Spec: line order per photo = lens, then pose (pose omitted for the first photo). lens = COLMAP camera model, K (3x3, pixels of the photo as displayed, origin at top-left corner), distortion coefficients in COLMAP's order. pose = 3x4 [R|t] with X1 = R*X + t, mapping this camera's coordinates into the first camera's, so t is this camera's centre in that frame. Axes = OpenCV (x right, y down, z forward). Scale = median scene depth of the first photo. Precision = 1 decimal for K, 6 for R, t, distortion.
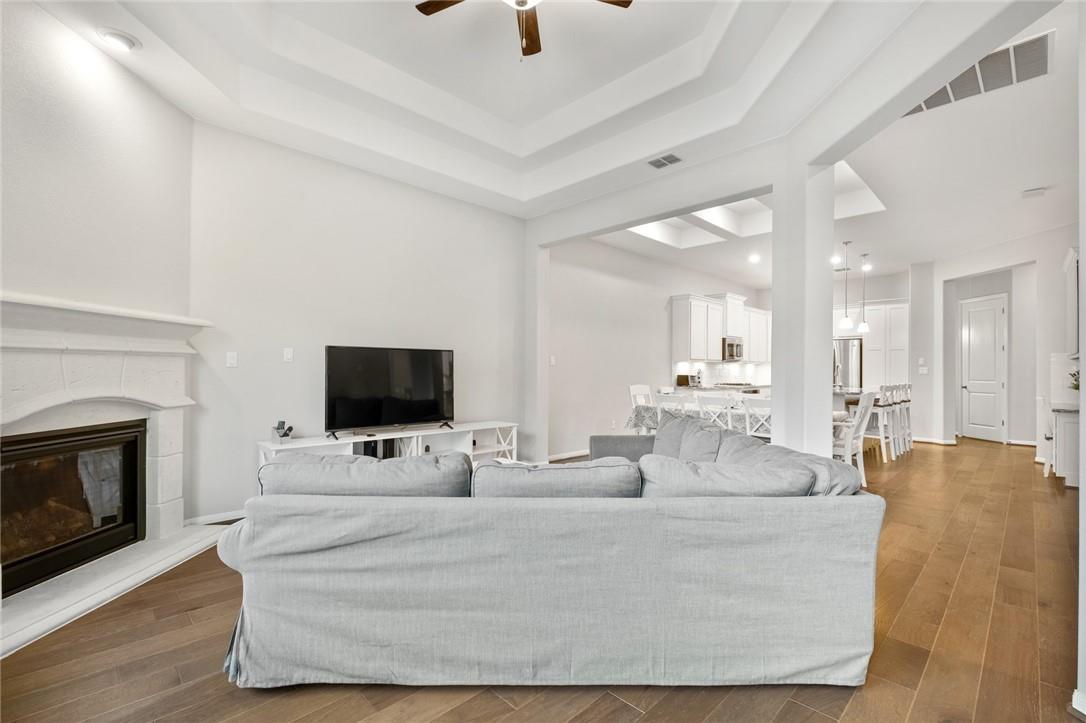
lens RADIAL K [[474.2, 0, 528.3], [0, 474.2, 367.2], [0, 0, 1]] dist [-0.021965, 0.000028]
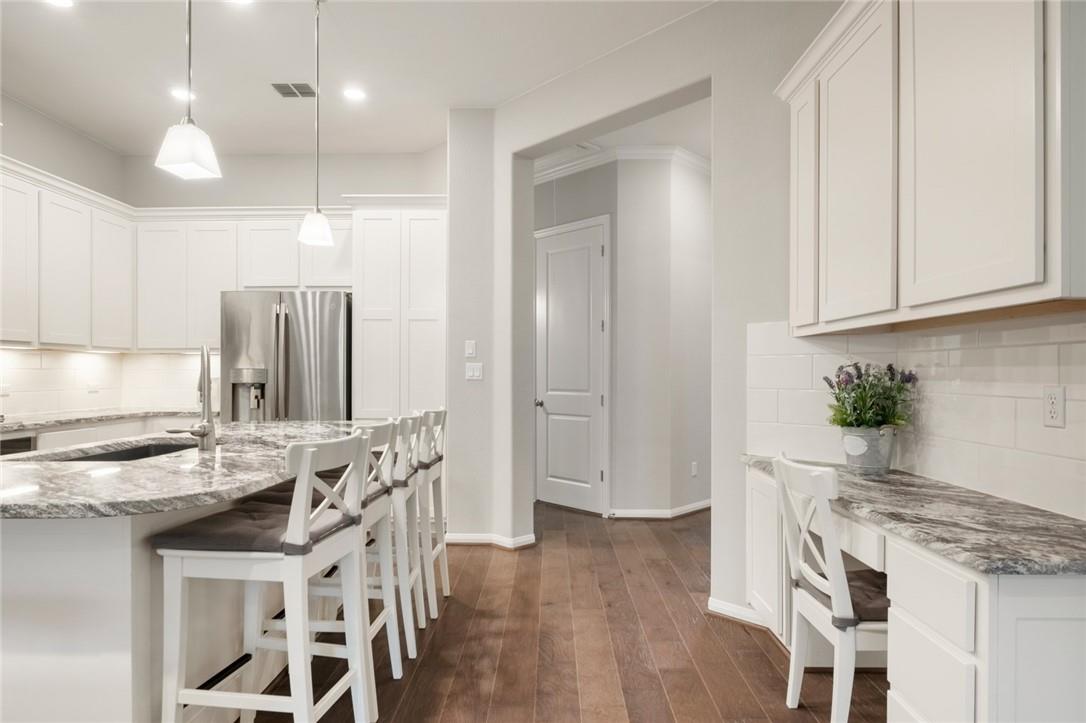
lens RADIAL K [[618.9, 0, 544.0], [0, 618.9, 378.8], [0, 0, 1]] dist [-0.000390, 0.000242]
pose [[0.693192, -0.010169, 0.720682, 0.514077], [-0.001551, 0.999877, 0.015601, 0.005561], [-0.720752, -0.011932, 0.693091, 0.598165]]
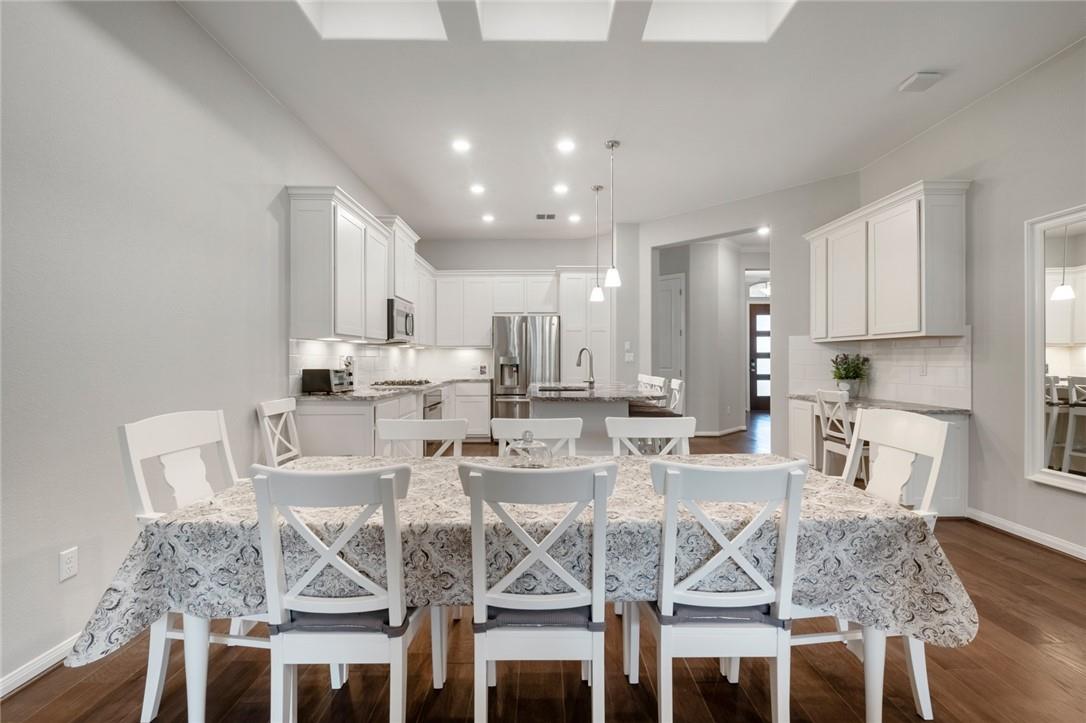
lens RADIAL K [[475.3, 0, 543.1], [0, 475.3, 363.7], [0, 0, 1]] dist [-0.000419, -0.000166]
pose [[0.680778, -0.013267, 0.732369, 0.152485], [0.001690, 0.999862, 0.016541, 0.004058], [-0.732487, -0.010023, 0.680707, 0.571886]]
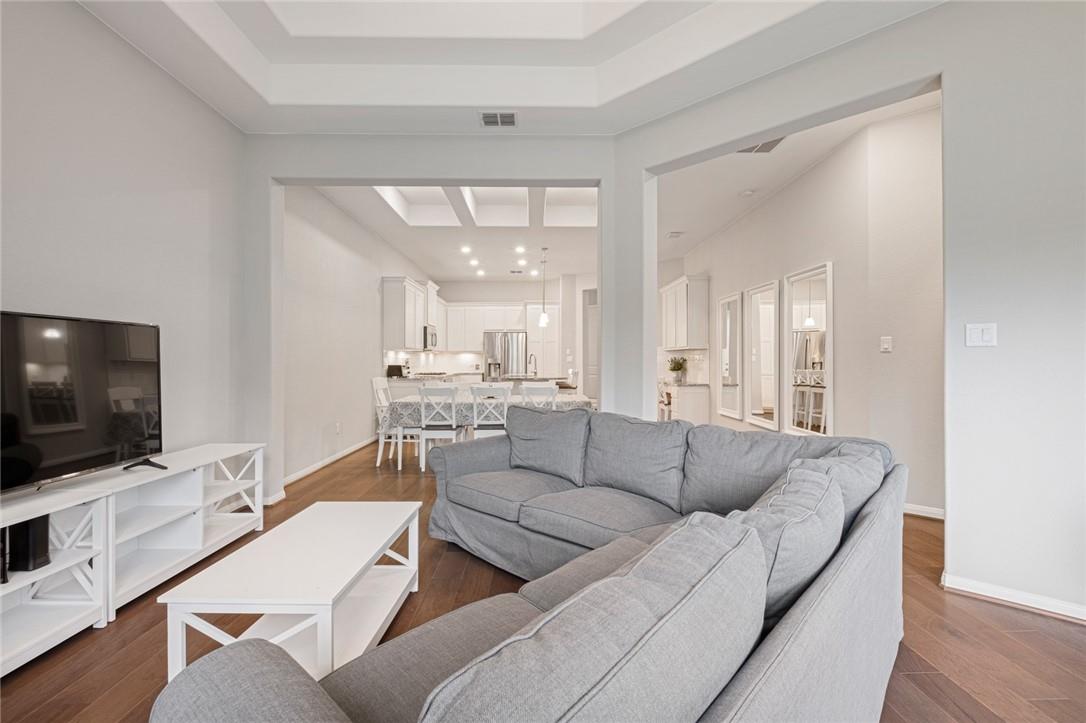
lens RADIAL K [[475.3, 0, 543.1], [0, 475.3, 363.7], [0, 0, 1]] dist [-0.000419, -0.000166]
pose [[0.673726, -0.012074, 0.738883, -0.166583], [0.001010, 0.999881, 0.015418, -0.000218], [-0.738981, -0.009641, 0.673658, 0.186119]]
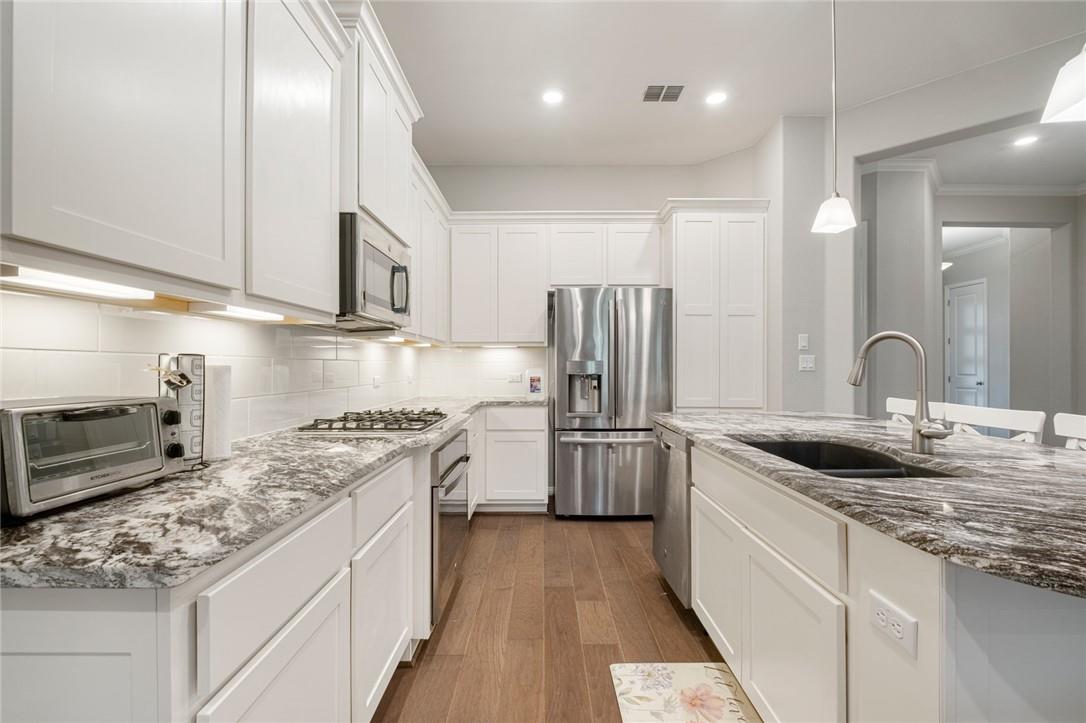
lens RADIAL K [[480.3, 0, 547.8], [0, 480.3, 374.4], [0, 0, 1]] dist [-0.005295, -0.000418]
pose [[0.681564, -0.019273, 0.731504, 0.363152], [-0.000548, 0.999639, 0.026849, 0.006277], [-0.731758, -0.018700, 0.681308, 0.900034]]
